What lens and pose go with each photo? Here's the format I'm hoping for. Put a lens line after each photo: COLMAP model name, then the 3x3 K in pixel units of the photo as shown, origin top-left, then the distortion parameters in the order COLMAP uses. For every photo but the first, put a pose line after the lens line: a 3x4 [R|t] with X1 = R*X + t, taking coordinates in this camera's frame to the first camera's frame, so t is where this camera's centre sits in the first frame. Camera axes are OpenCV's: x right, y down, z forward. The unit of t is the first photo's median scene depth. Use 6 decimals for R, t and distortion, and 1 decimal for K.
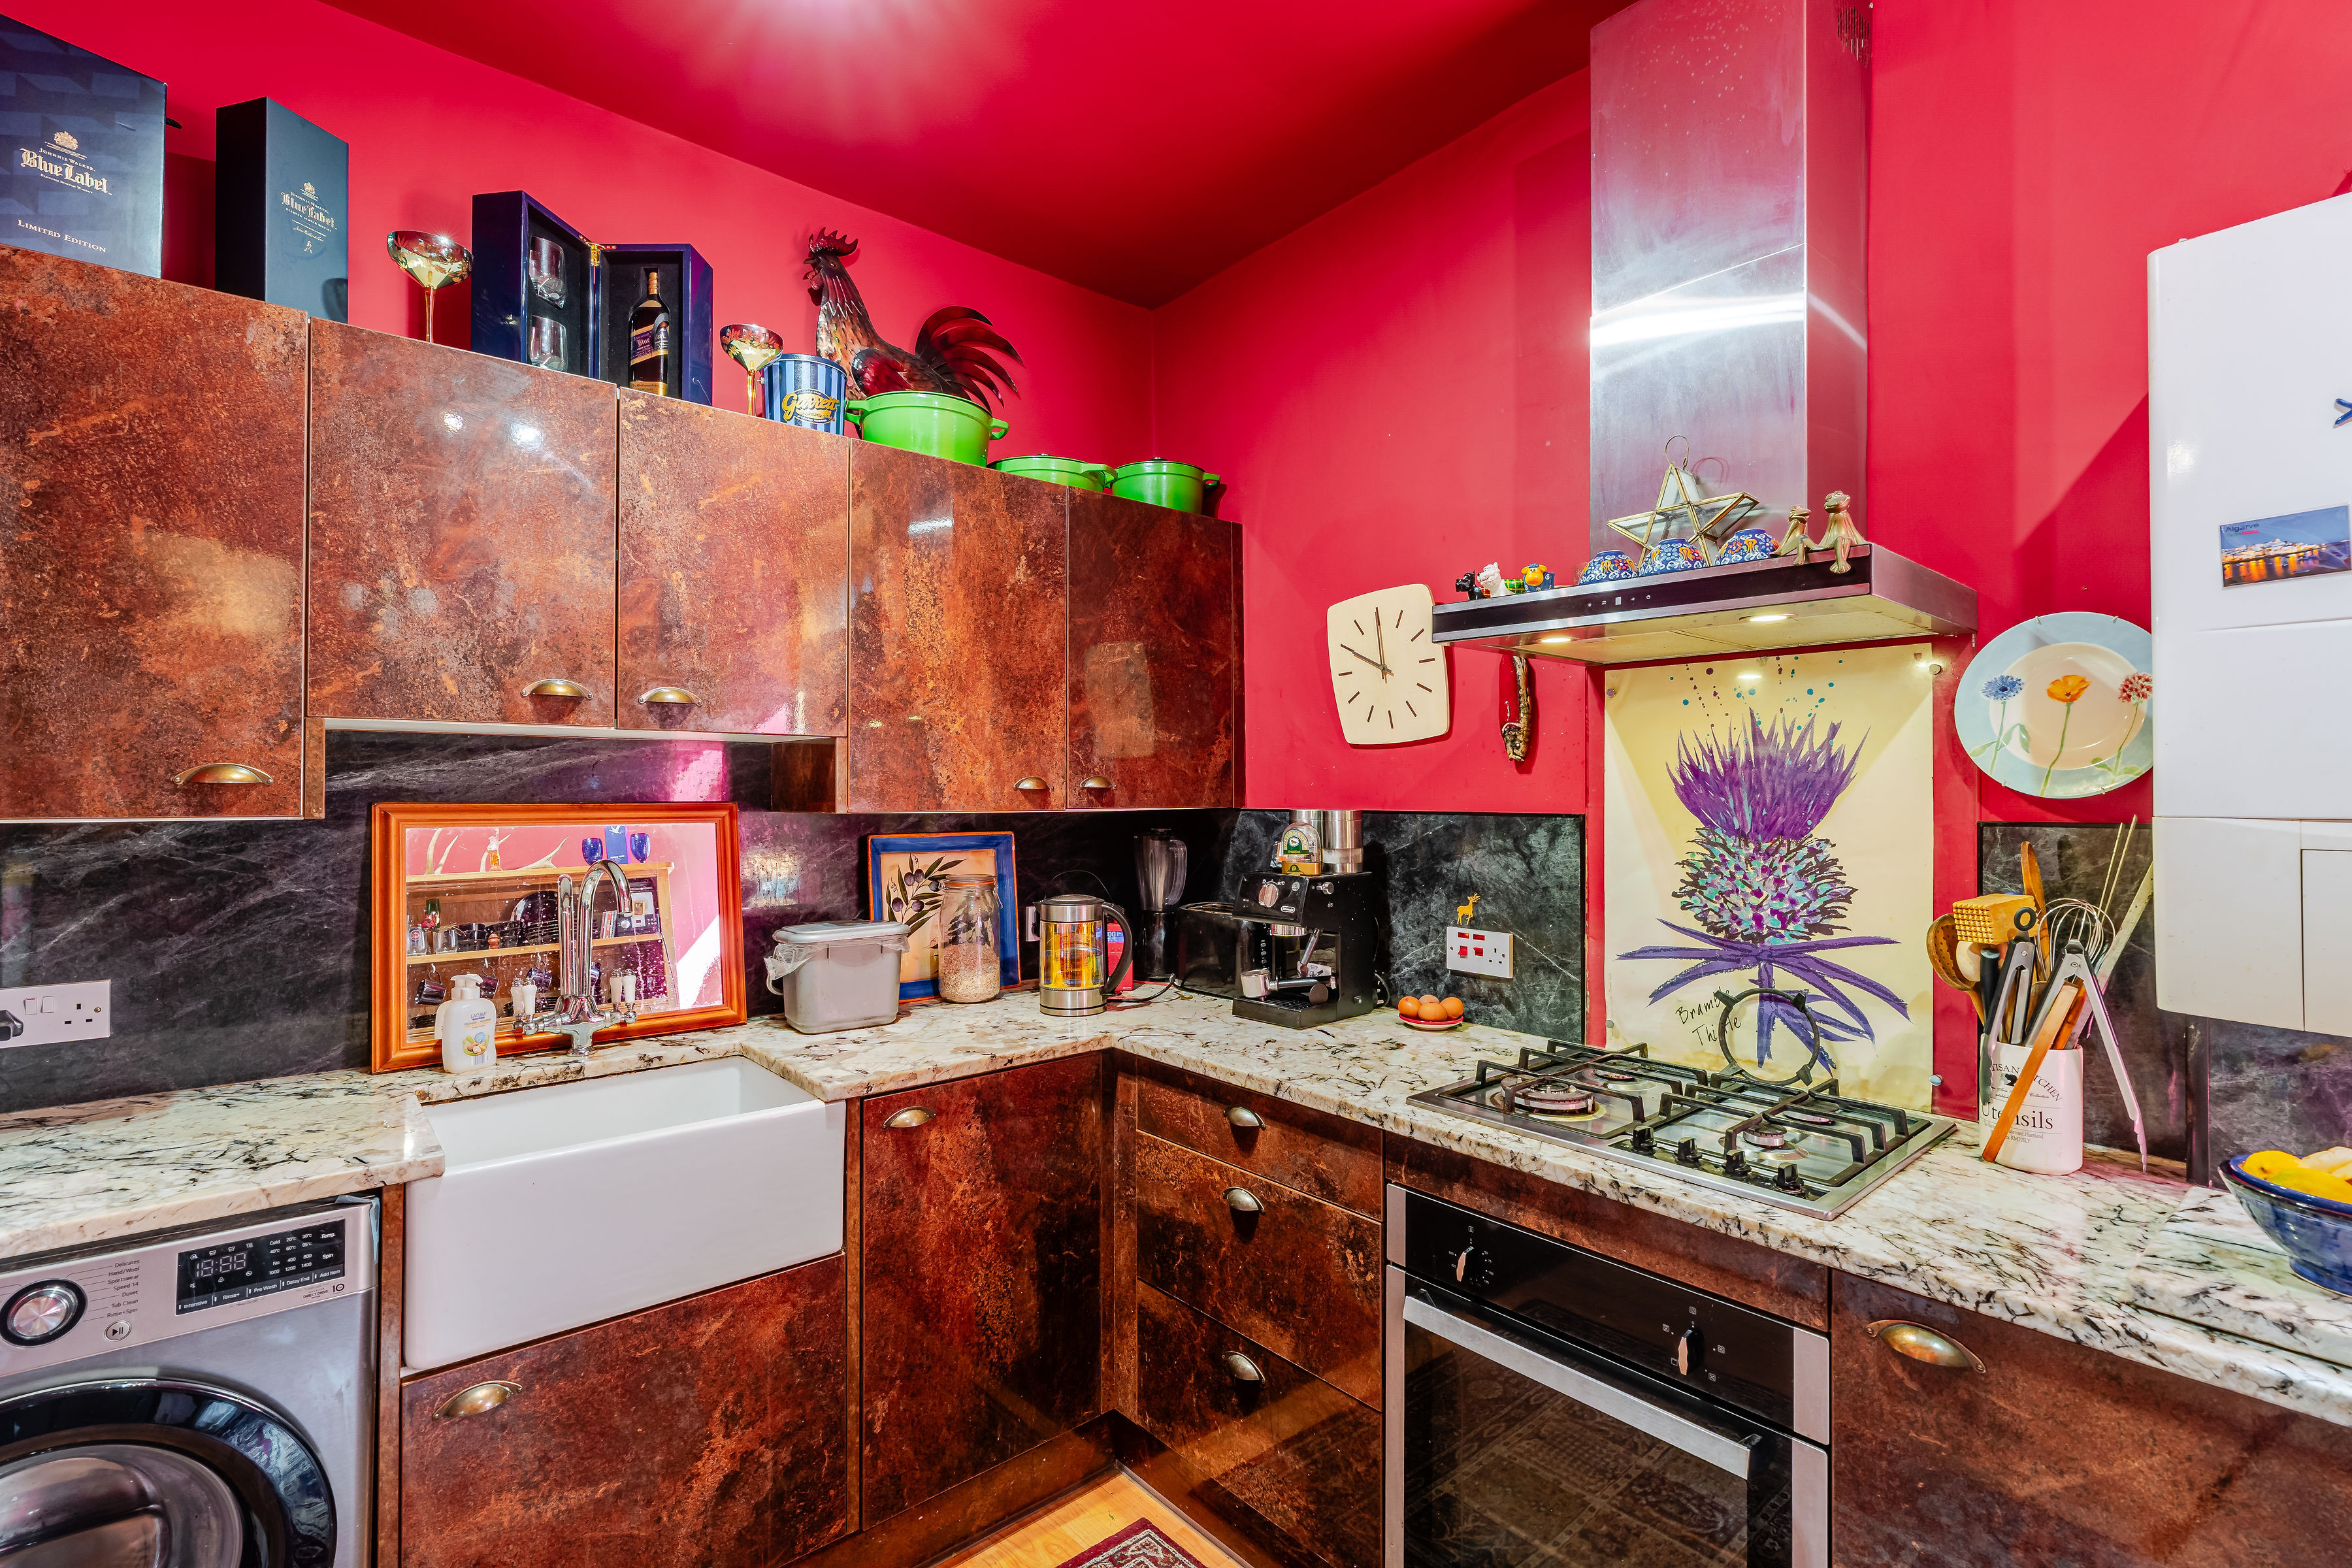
lens RADIAL K [[1057.6, 0, 1176.0], [0, 1057.6, 784.0], [0, 0, 1]] dist [-0.003919, 0.000602]
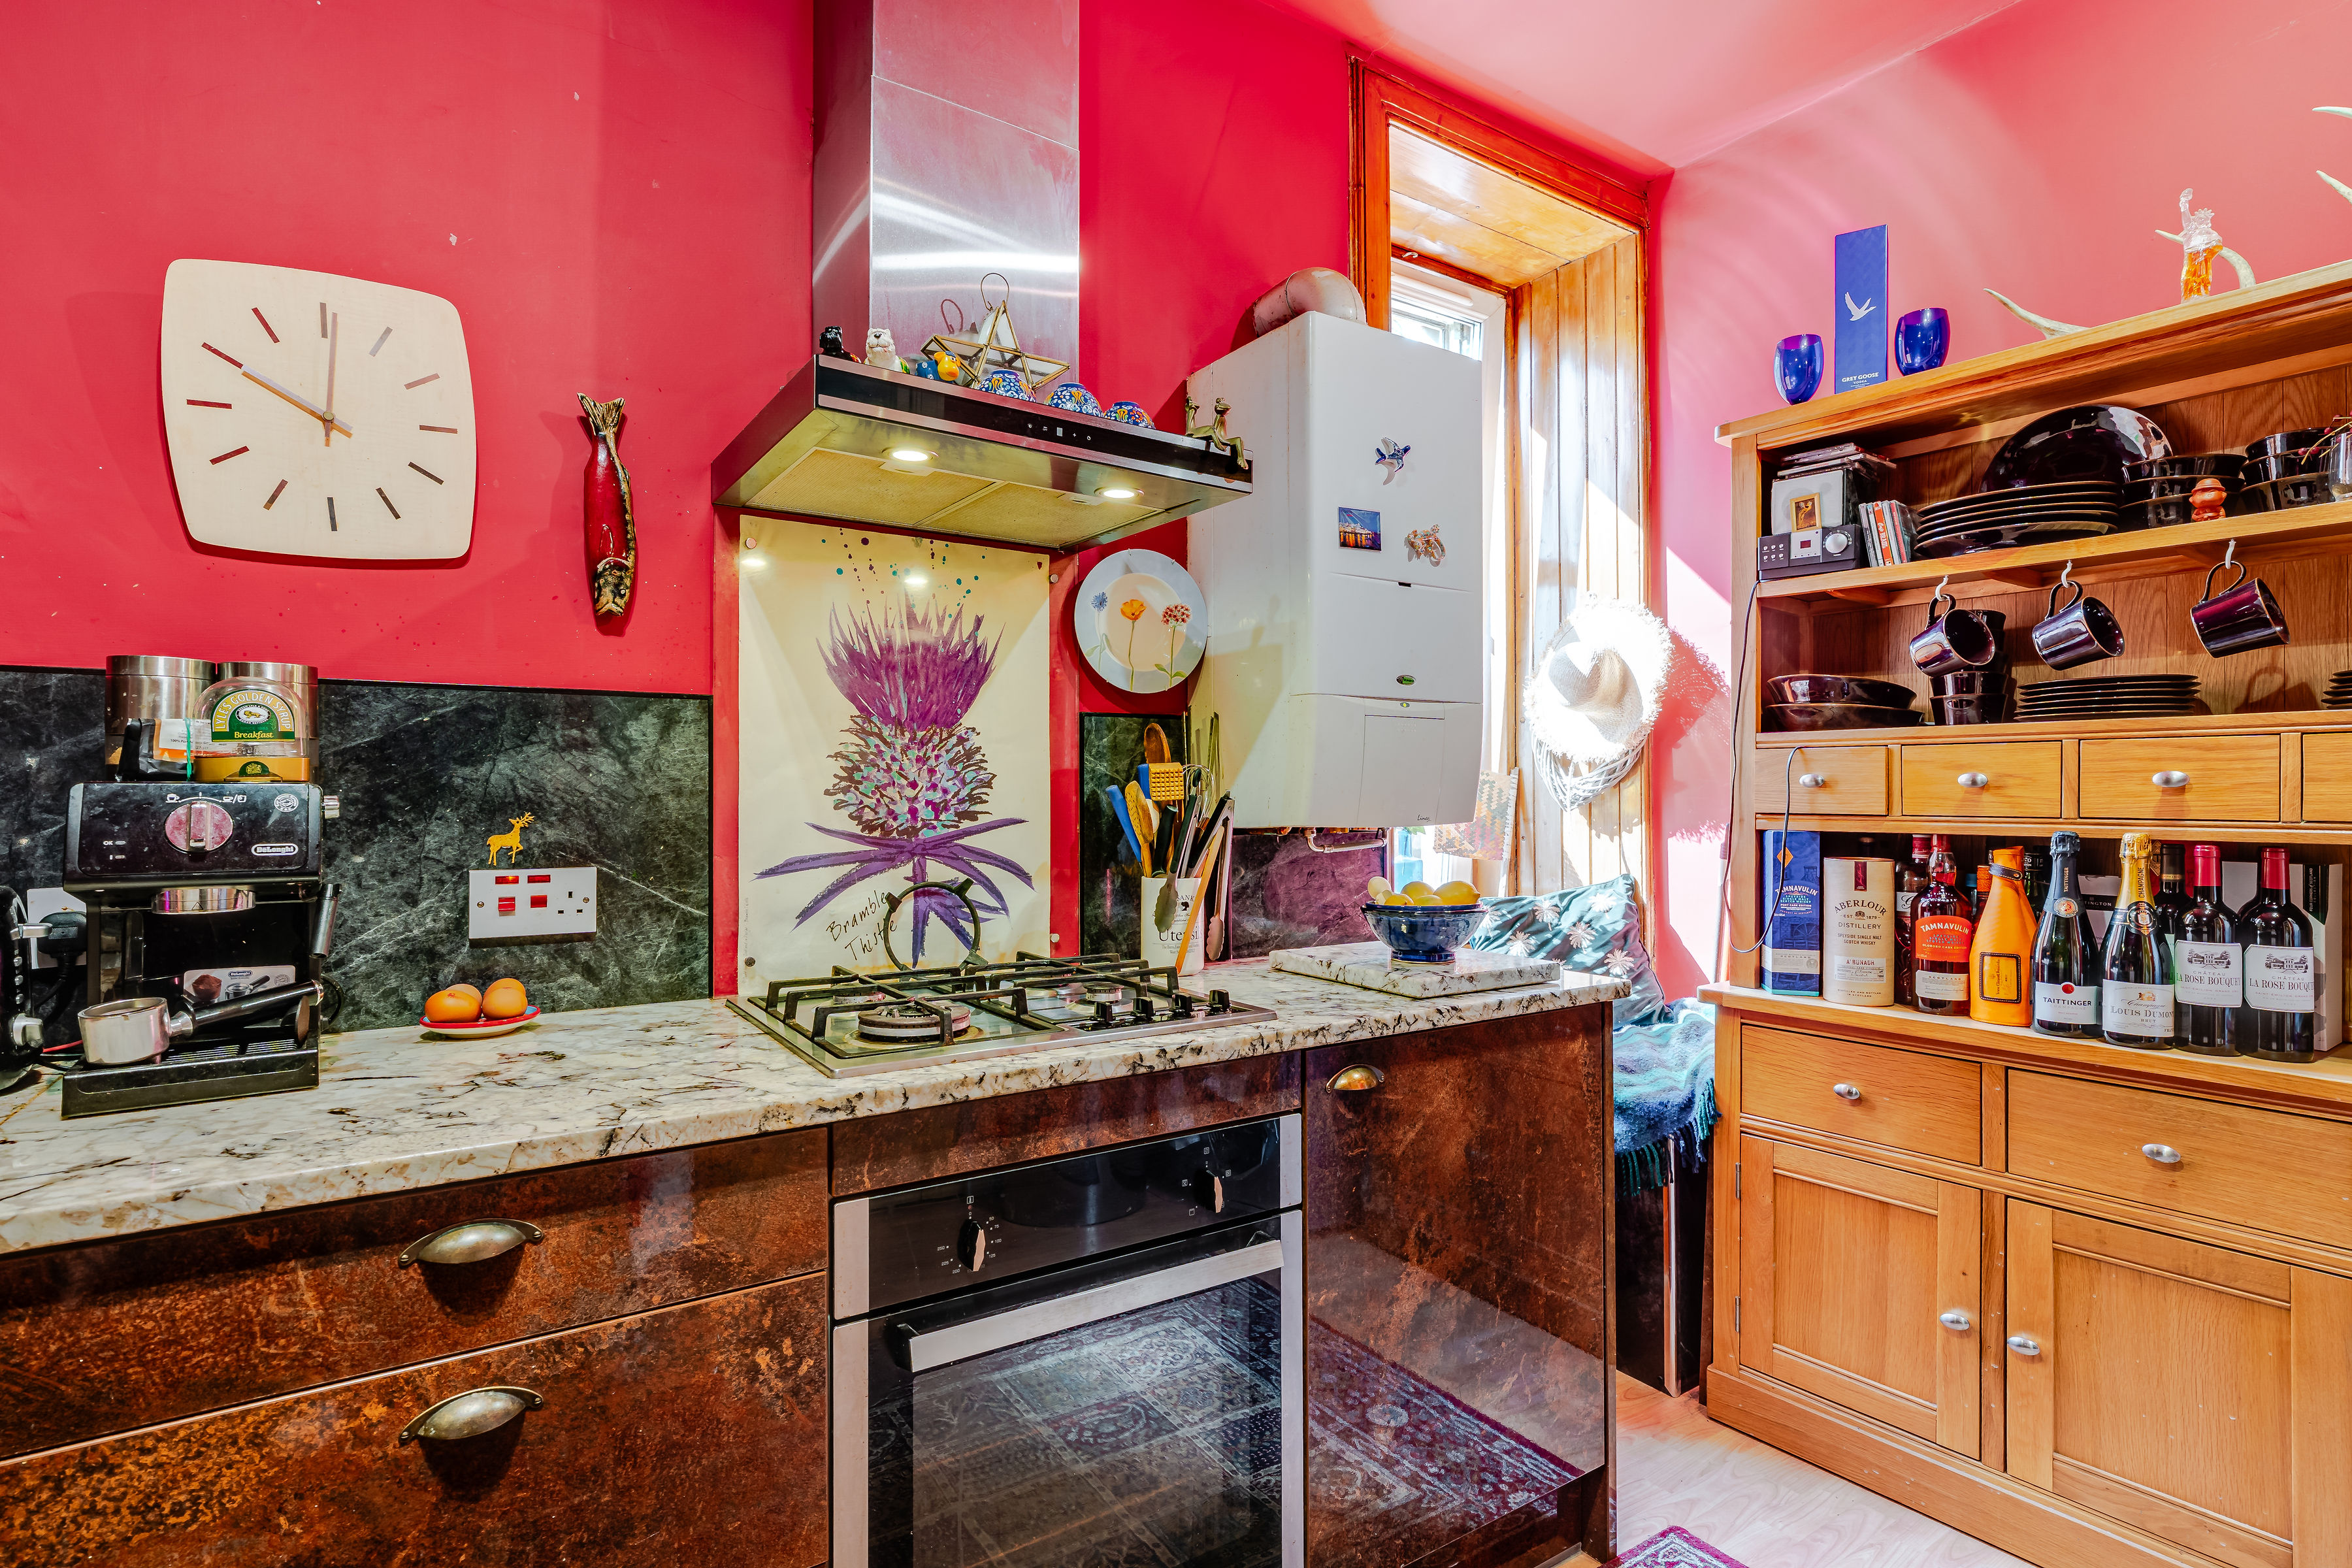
lens RADIAL K [[1135.3, 0, 1176.0], [0, 1135.3, 784.0], [0, 0, 1]] dist [-0.002890, 0.000039]
pose [[0.129909, 0.008241, 0.991492, -0.421063], [-0.004456, 0.999960, -0.007727, 0.107303], [-0.991516, -0.003414, 0.129940, 0.620214]]
